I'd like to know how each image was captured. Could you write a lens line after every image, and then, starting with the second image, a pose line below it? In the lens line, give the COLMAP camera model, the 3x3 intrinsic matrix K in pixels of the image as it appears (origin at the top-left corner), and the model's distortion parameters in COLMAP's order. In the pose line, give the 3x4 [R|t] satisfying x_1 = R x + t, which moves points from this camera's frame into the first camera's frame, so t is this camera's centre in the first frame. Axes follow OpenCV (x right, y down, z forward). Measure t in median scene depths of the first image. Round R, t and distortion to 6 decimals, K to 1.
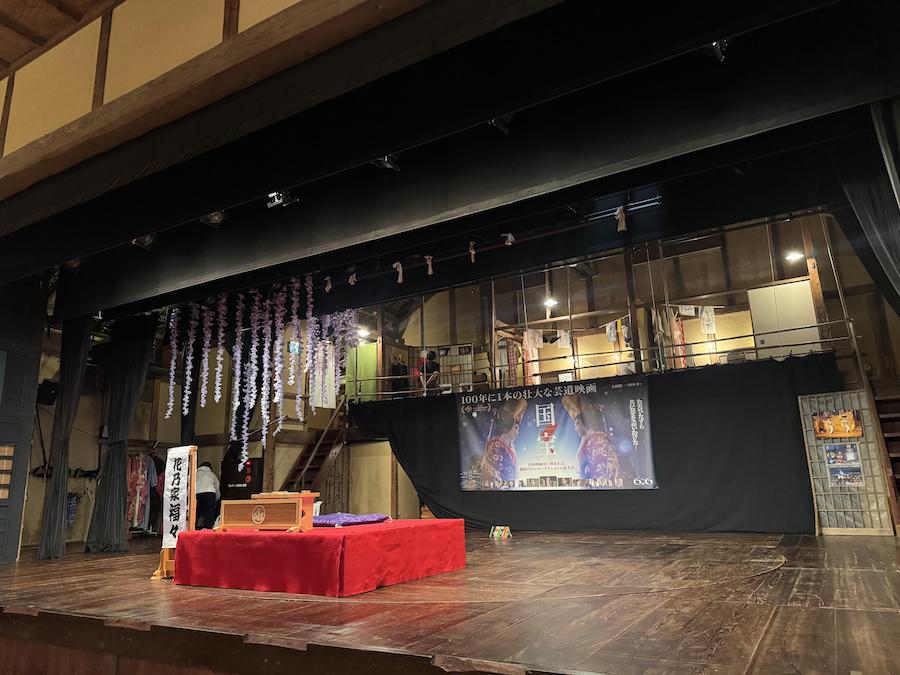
lens RADIAL K [[617.2, 0, 450.0], [0, 617.2, 337.5], [0, 0, 1]] dist [0.210332, -0.385342]
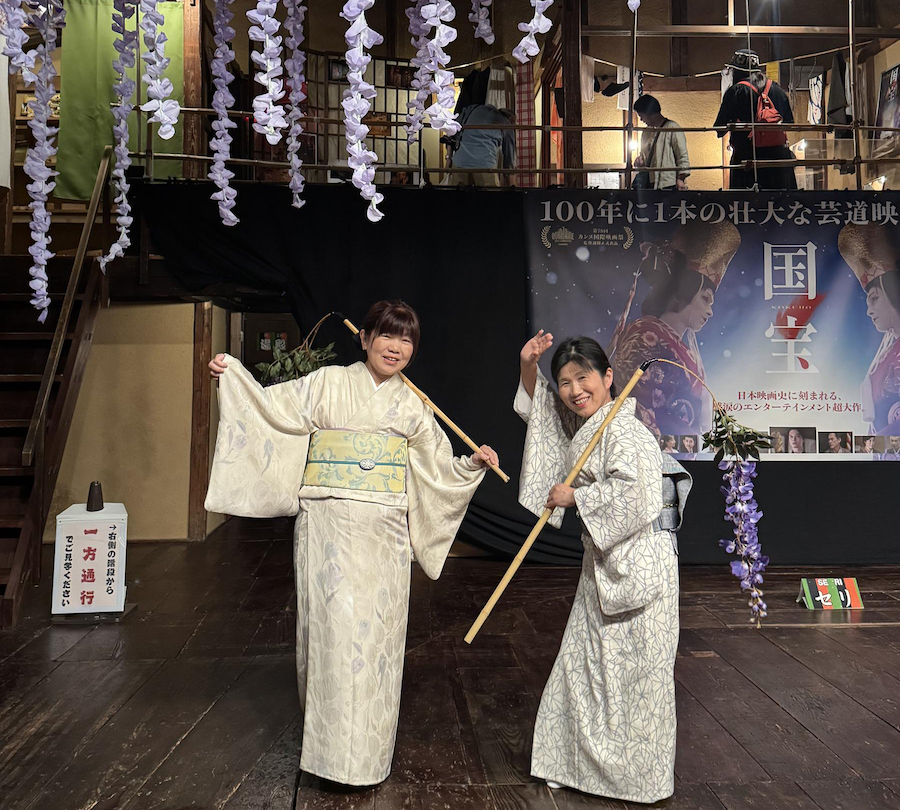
lens RADIAL K [[1045.7, 0, 451.1], [0, 1045.7, 289.1], [0, 0, 1]] dist [0.221726, -0.464039]
pose [[0.827160, 0.066487, 0.558019, -0.385552], [-0.150689, 0.982853, 0.106264, 0.097339], [-0.541386, -0.171985, 0.822996, 0.572080]]
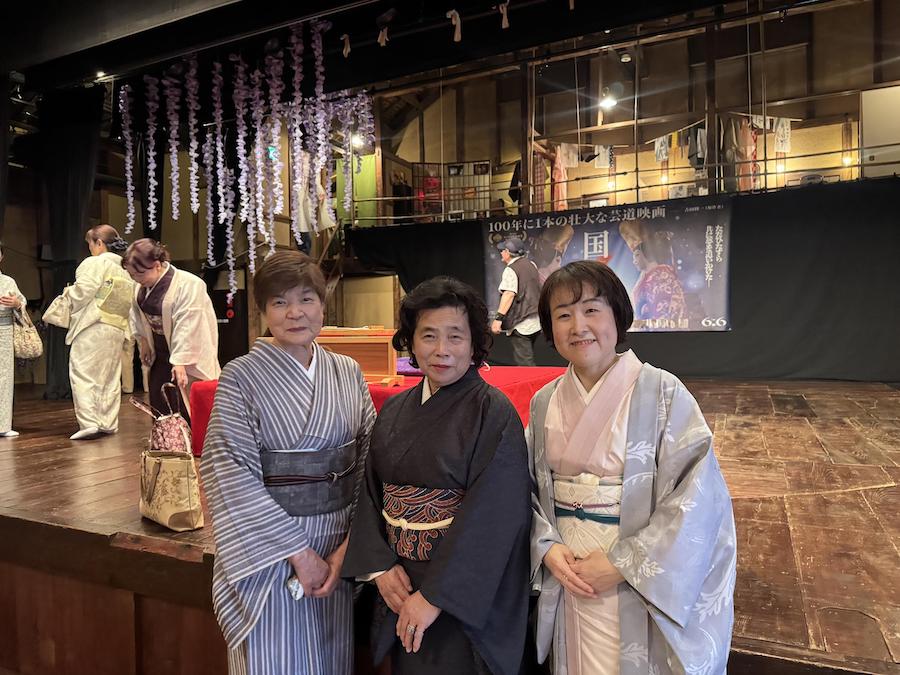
lens RADIAL K [[636.4, 0, 450.0], [0, 636.4, 337.5], [0, 0, 1]] dist [0.092595, -0.144025]
pose [[0.996798, 0.011949, 0.079058, -0.106286], [-0.030686, 0.970224, 0.240258, 0.045484], [-0.073833, -0.241915, 0.967484, 0.163181]]
